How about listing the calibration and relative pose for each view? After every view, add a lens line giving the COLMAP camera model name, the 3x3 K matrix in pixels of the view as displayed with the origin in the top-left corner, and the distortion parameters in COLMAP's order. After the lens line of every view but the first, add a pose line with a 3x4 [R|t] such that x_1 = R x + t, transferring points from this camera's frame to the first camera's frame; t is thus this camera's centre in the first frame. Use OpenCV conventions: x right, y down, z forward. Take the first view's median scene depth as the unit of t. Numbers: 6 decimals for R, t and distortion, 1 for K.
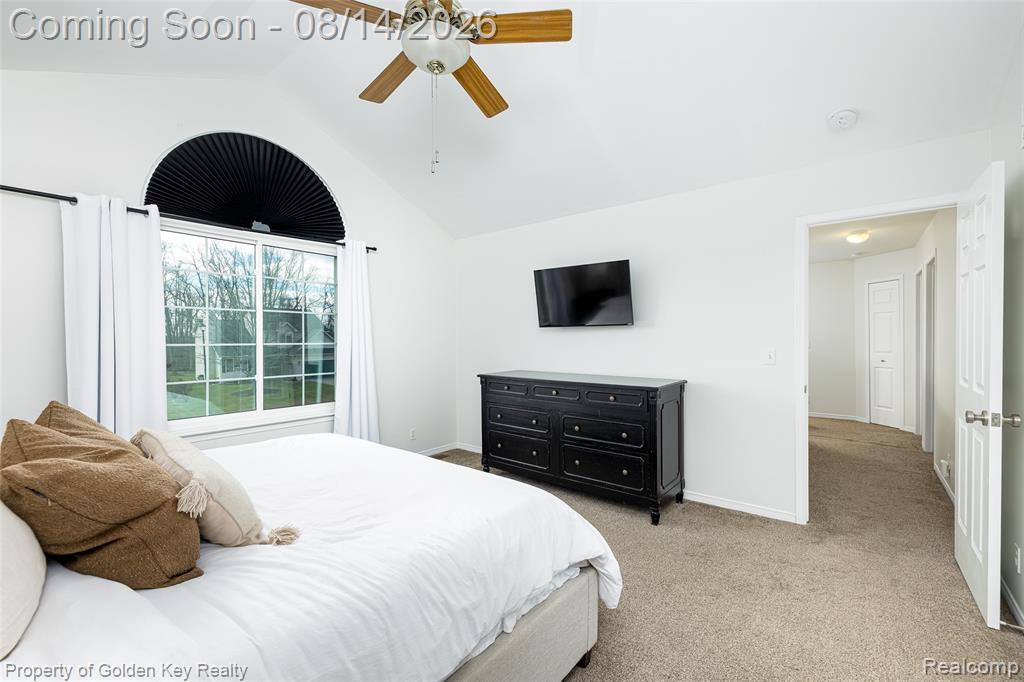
lens RADIAL K [[429.2, 0, 512.0], [0, 429.2, 341.0], [0, 0, 1]] dist [-0.001792, -0.000088]
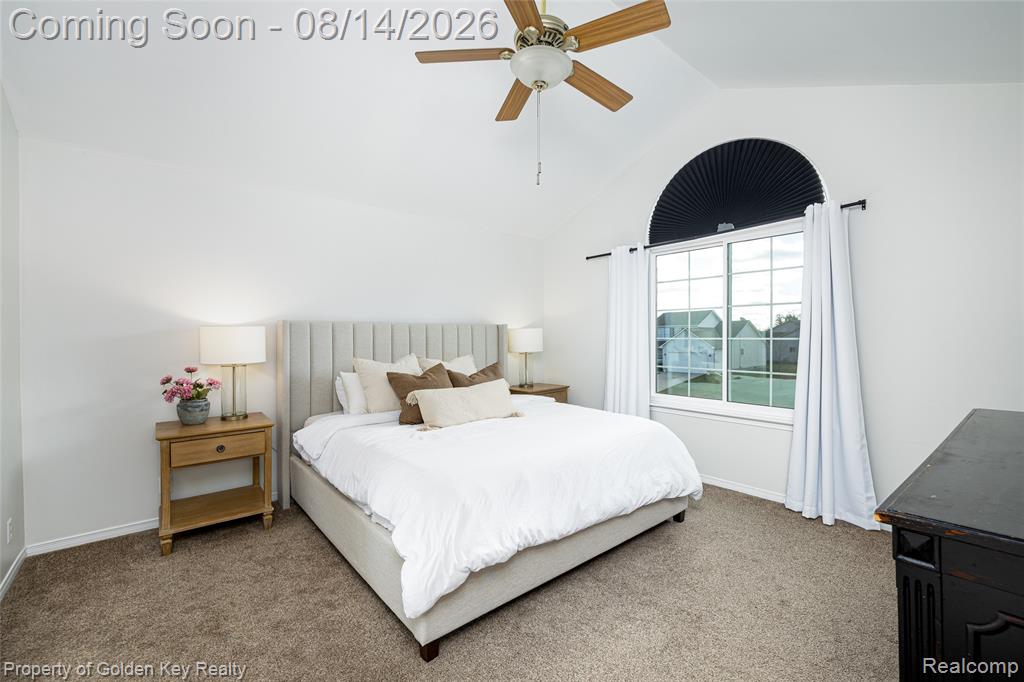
lens RADIAL K [[430.3, 0, 512.0], [0, 430.3, 341.0], [0, 0, 1]] dist [0.003369, 0.000556]
pose [[-0.187326, 0.014688, -0.982188, 0.560452], [-0.000584, 0.999886, 0.015064, -0.002611], [0.982298, 0.003395, -0.187297, 0.691753]]
